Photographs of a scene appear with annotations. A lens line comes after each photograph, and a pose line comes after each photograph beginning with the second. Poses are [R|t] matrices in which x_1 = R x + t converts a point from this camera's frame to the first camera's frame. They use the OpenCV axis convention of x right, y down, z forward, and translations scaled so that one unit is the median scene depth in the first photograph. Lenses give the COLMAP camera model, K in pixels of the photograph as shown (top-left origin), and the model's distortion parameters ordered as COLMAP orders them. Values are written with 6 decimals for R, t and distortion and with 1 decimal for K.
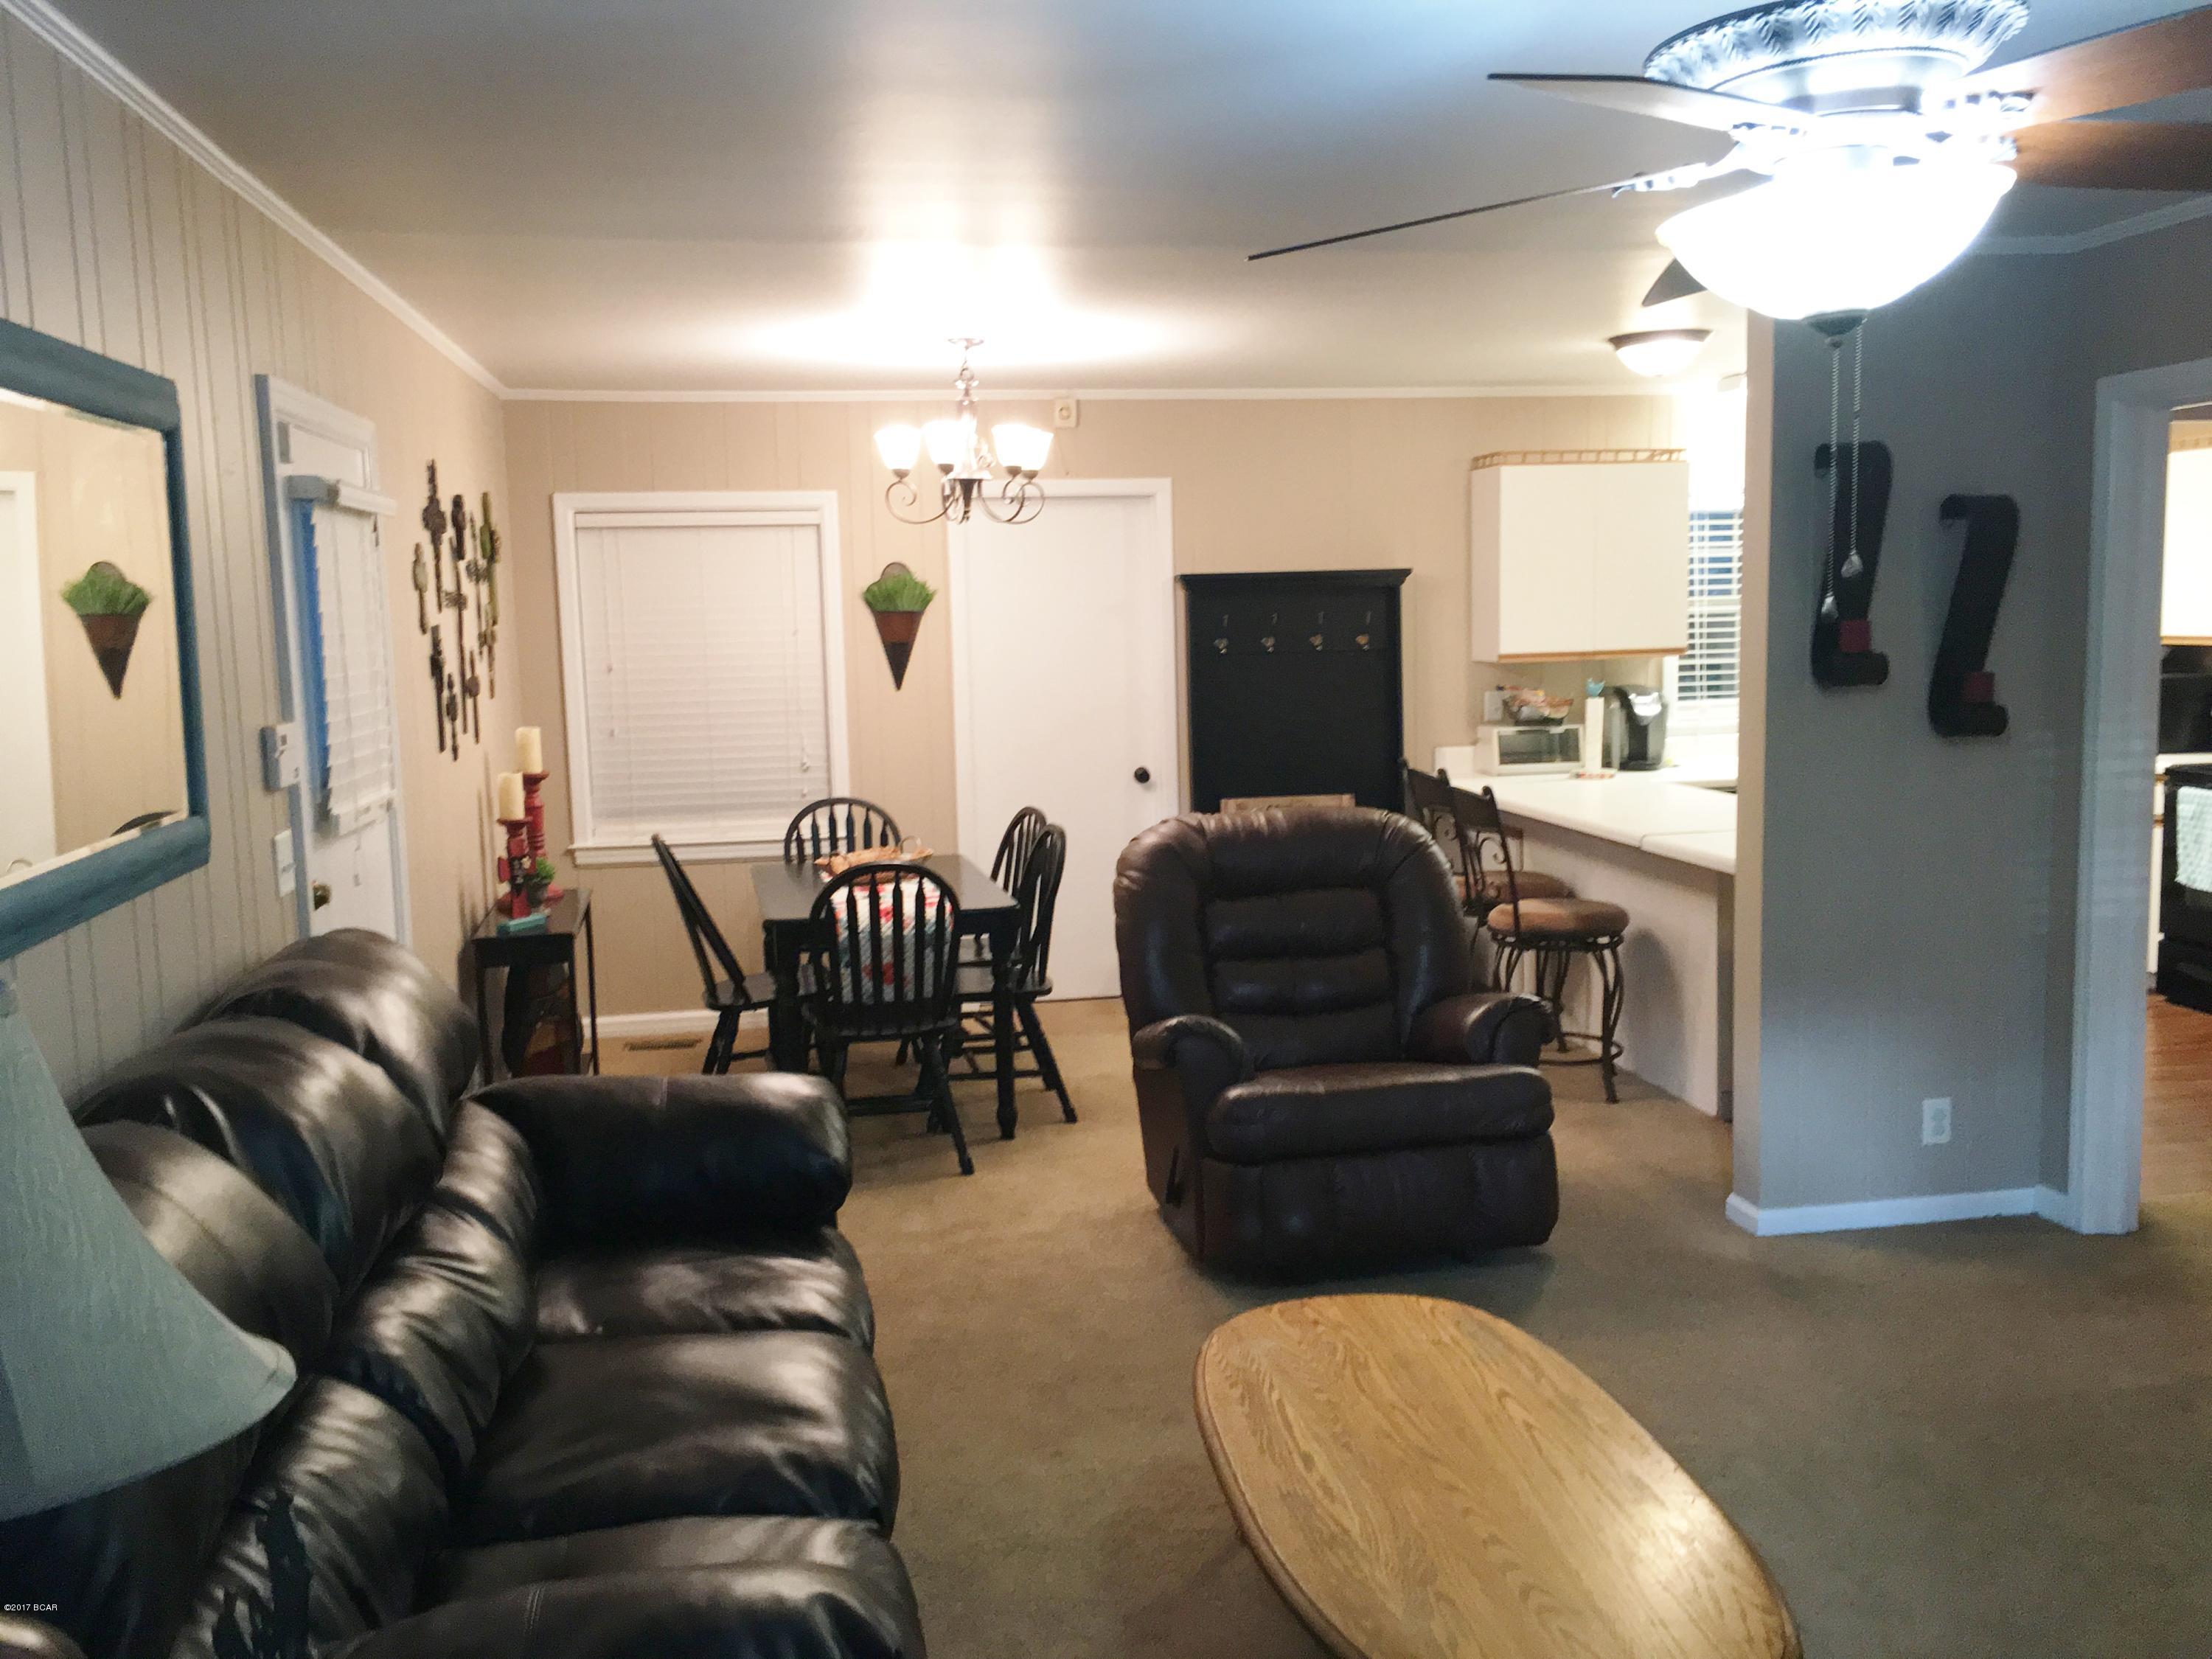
lens RADIAL K [[1893.1, 0, 1093.5], [0, 1893.1, 817.6], [0, 0, 1]] dist [0.049932, -0.039046]
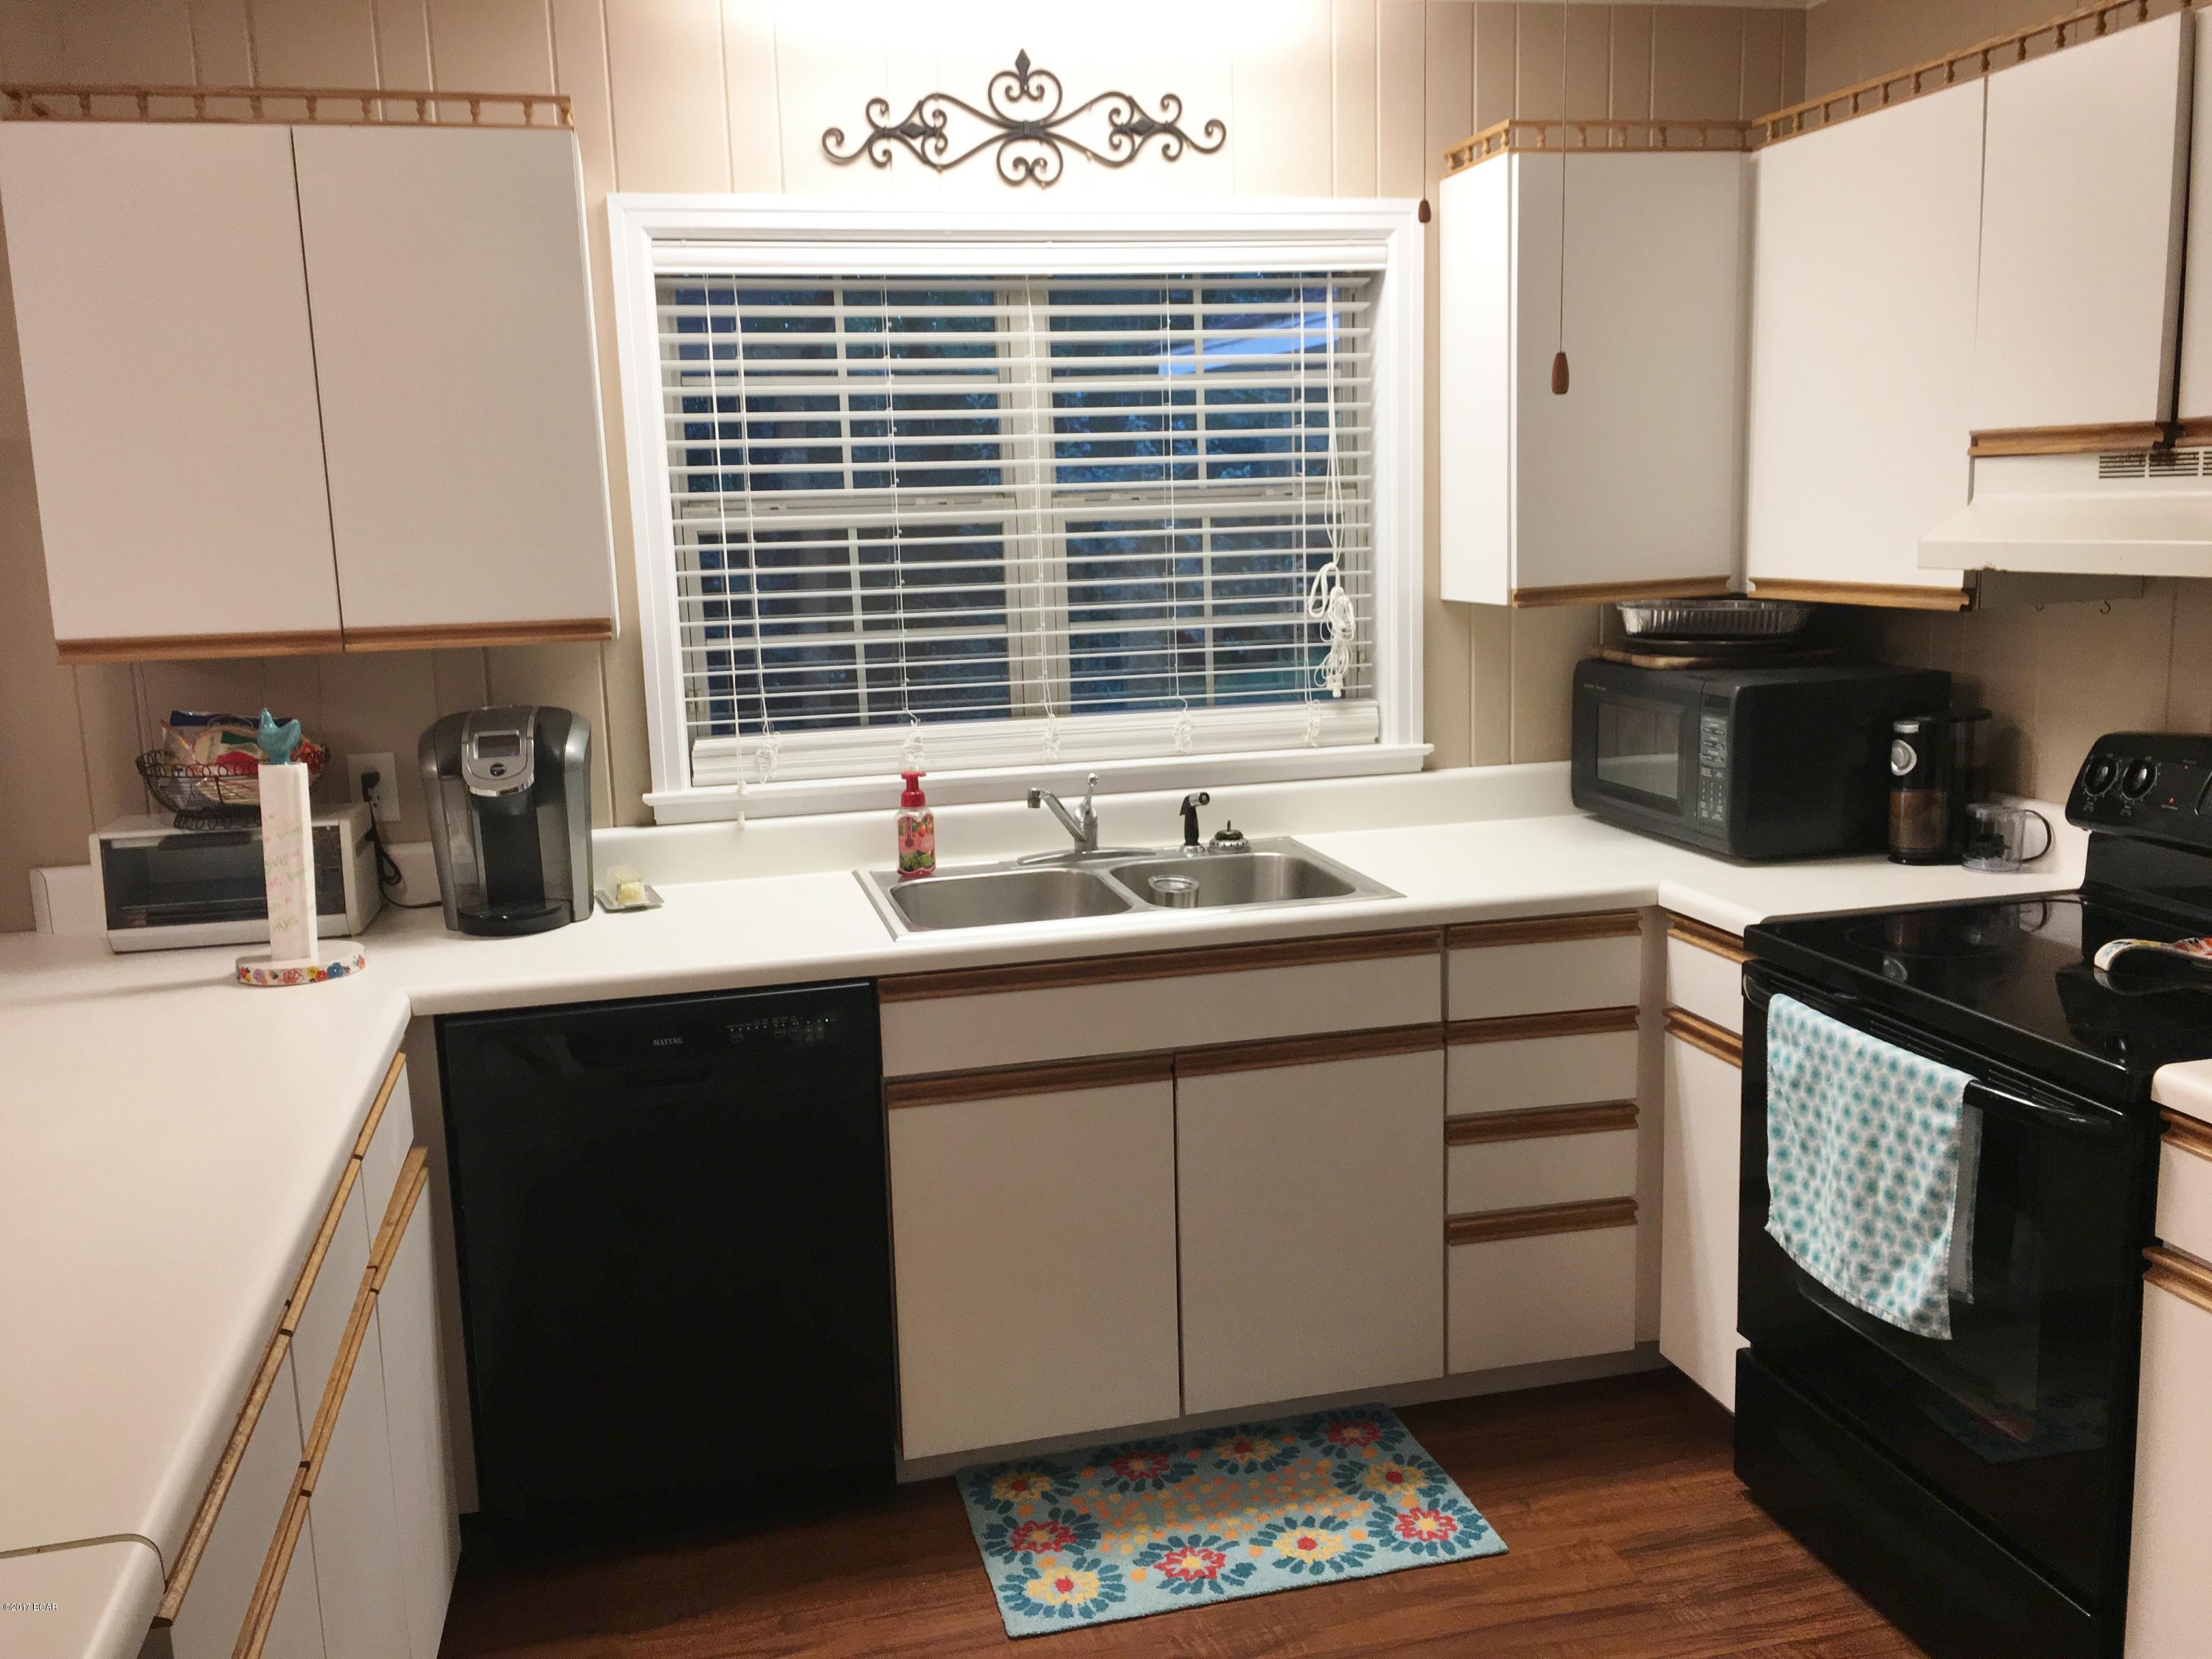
lens RADIAL K [[1893.1, 0, 1091.4], [0, 1893.1, 840.1], [0, 0, 1]] dist [0.049932, -0.039046]
pose [[0.997930, -0.016243, 0.062228, 0.433287], [0.012617, 0.998224, 0.058229, -0.073250], [-0.063064, -0.057323, 0.996362, 0.671622]]
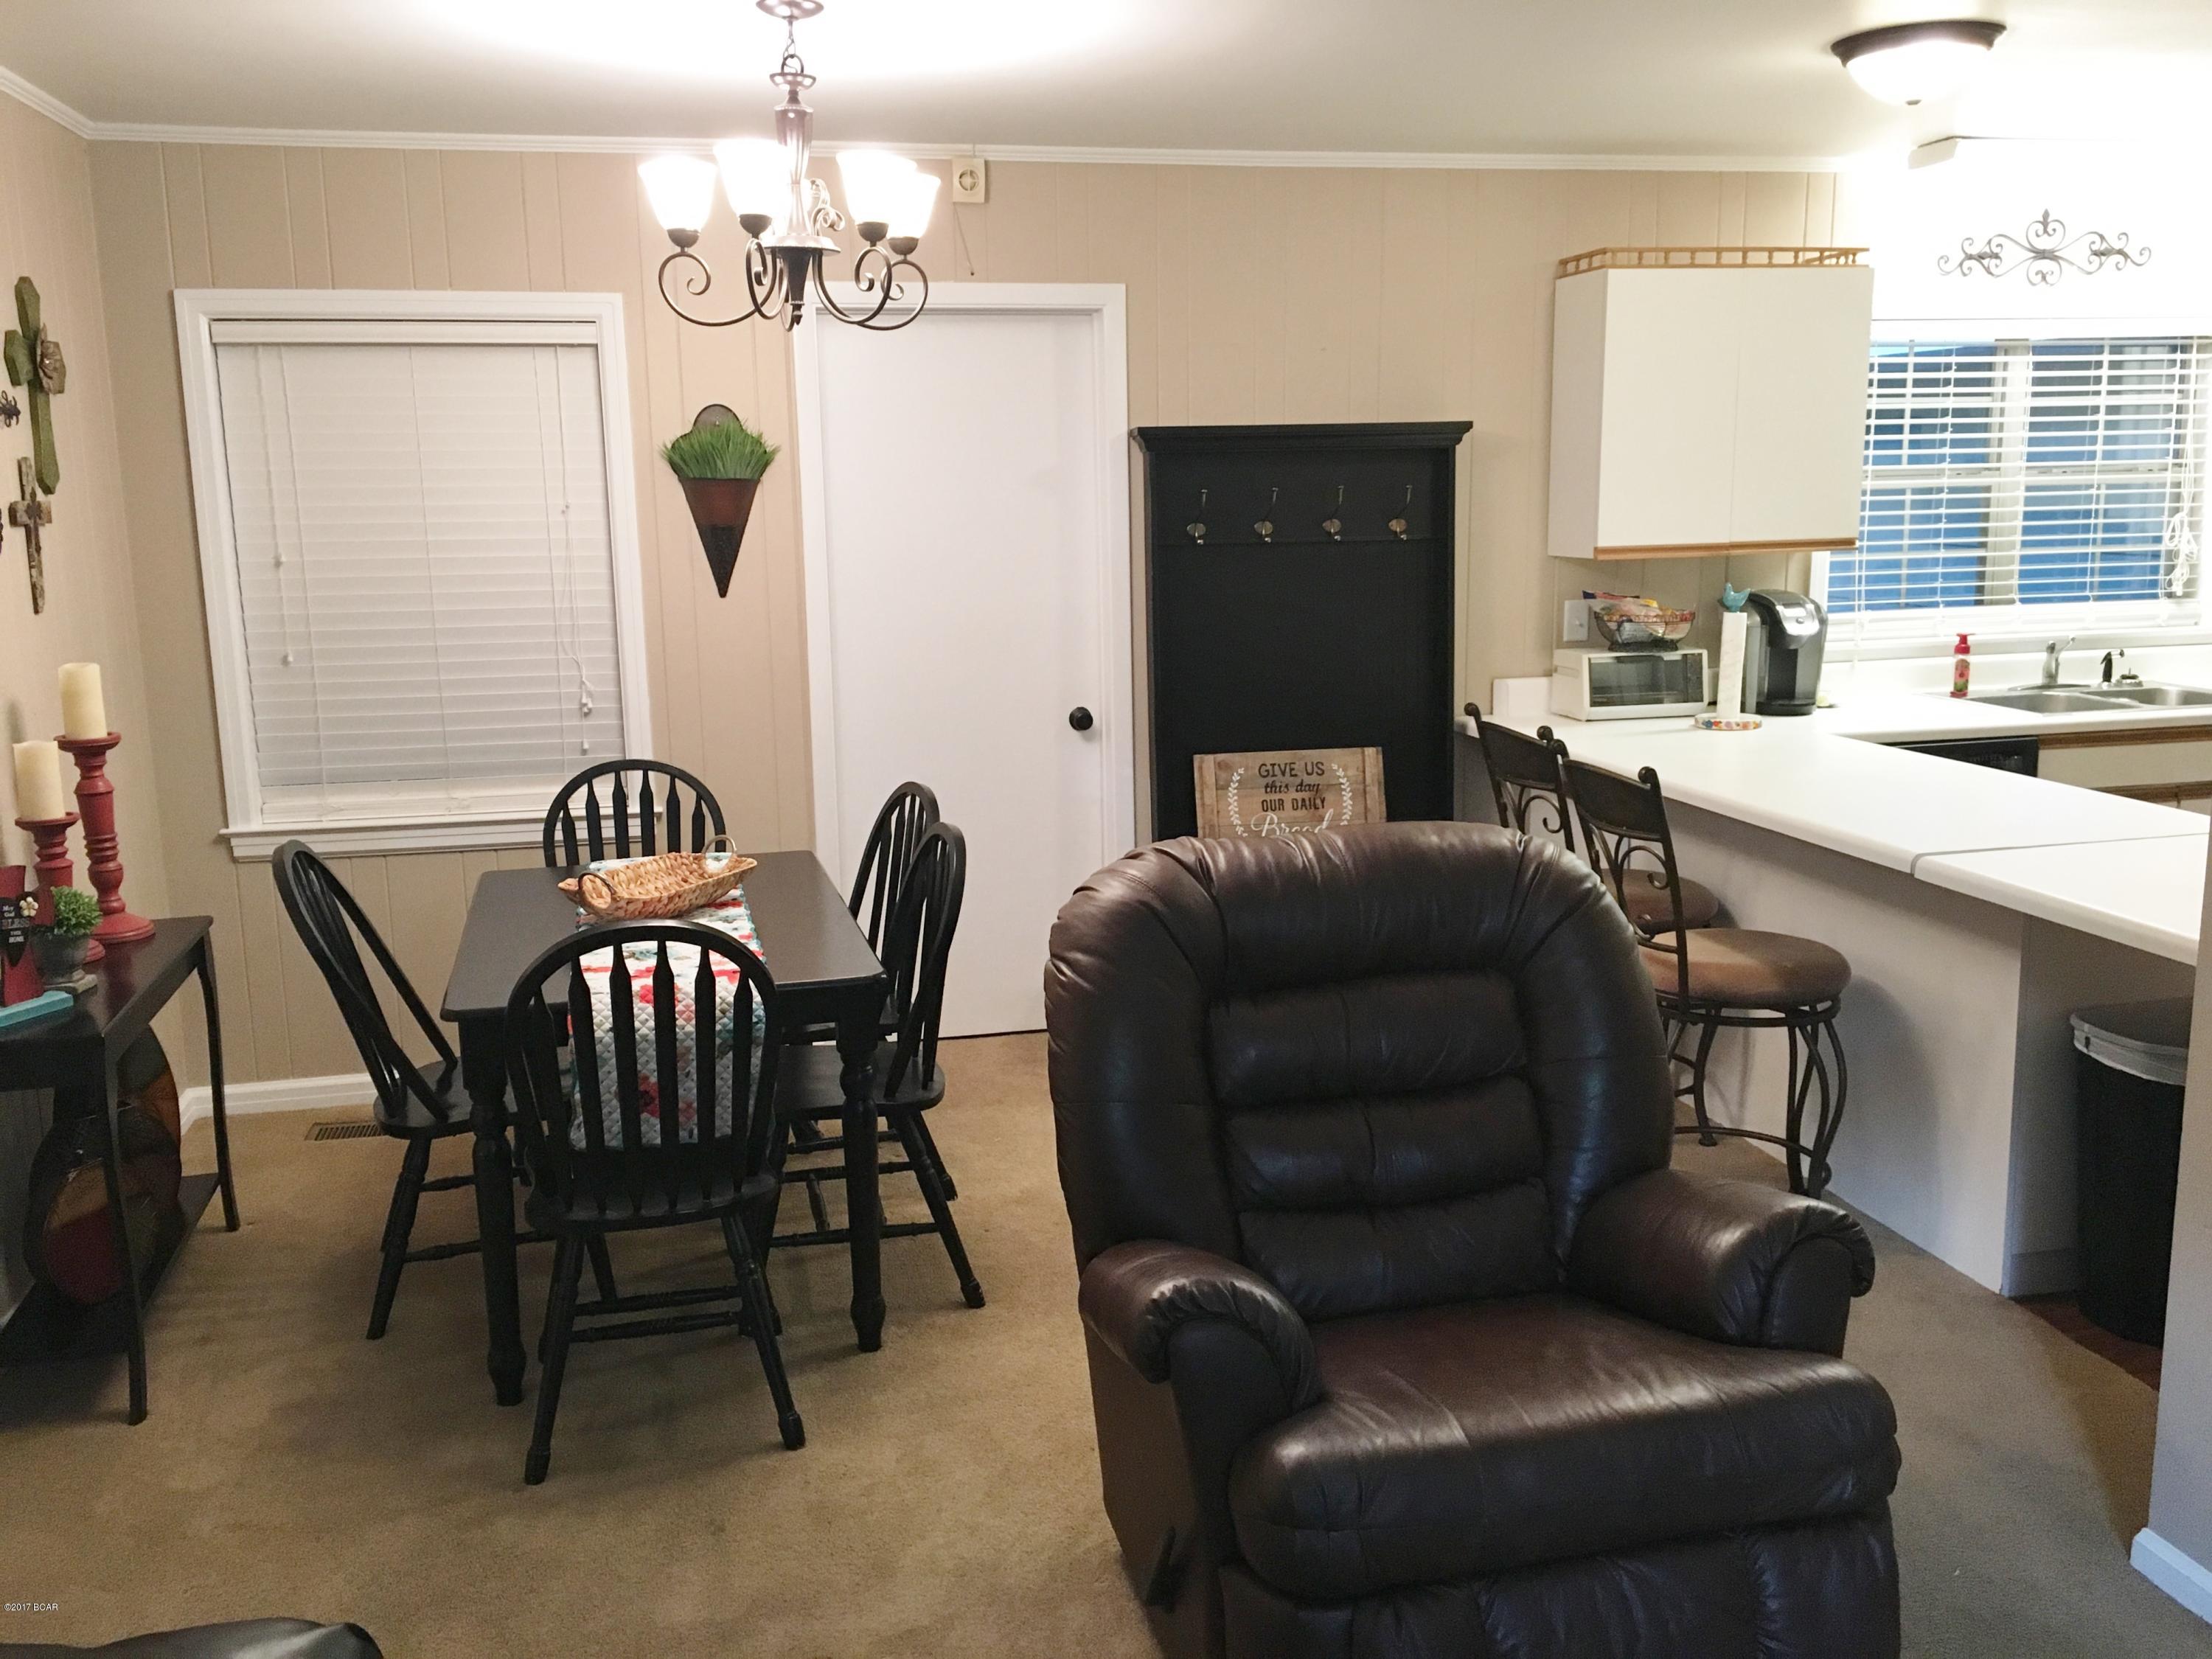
lens RADIAL K [[1893.1, 0, 1089.2], [0, 1893.1, 825.6], [0, 0, 1]] dist [0.049932, -0.039046]
pose [[0.999187, -0.000291, 0.040306, 0.000676], [-0.002433, 0.997716, 0.067498, -0.034289], [-0.040233, -0.067541, 0.996905, 0.339546]]
